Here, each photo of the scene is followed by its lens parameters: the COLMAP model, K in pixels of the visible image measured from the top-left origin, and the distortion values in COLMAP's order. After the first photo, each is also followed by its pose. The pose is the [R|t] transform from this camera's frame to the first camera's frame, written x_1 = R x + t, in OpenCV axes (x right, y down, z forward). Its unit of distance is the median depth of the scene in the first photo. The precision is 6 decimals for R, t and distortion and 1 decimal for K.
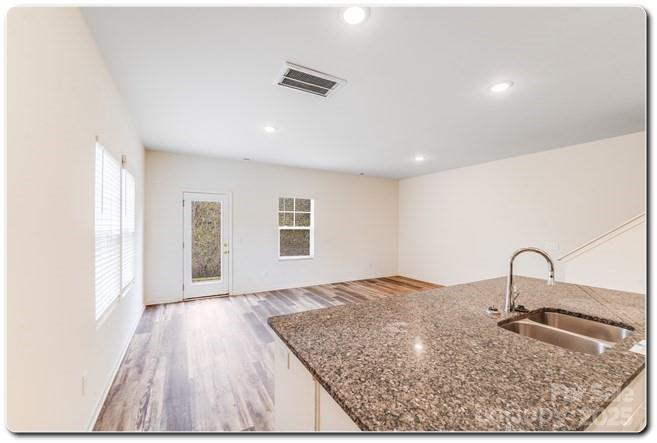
lens RADIAL K [[264.7, 0, 316.3], [0, 264.7, 223.8], [0, 0, 1]] dist [-0.010032, -0.002063]
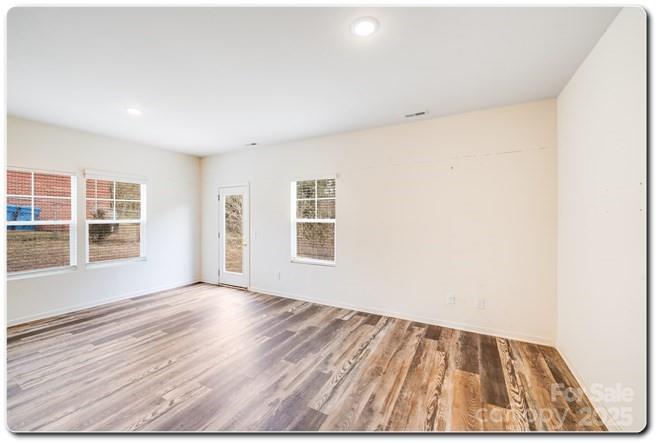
lens RADIAL K [[264.7, 0, 317.1], [0, 264.7, 212.8], [0, 0, 1]] dist [-0.010032, -0.002063]
pose [[0.534662, -0.014443, -0.844943, 0.605927], [0.009598, 0.999893, -0.011019, 0.002872], [0.845011, -0.002218, 0.534744, 0.686530]]
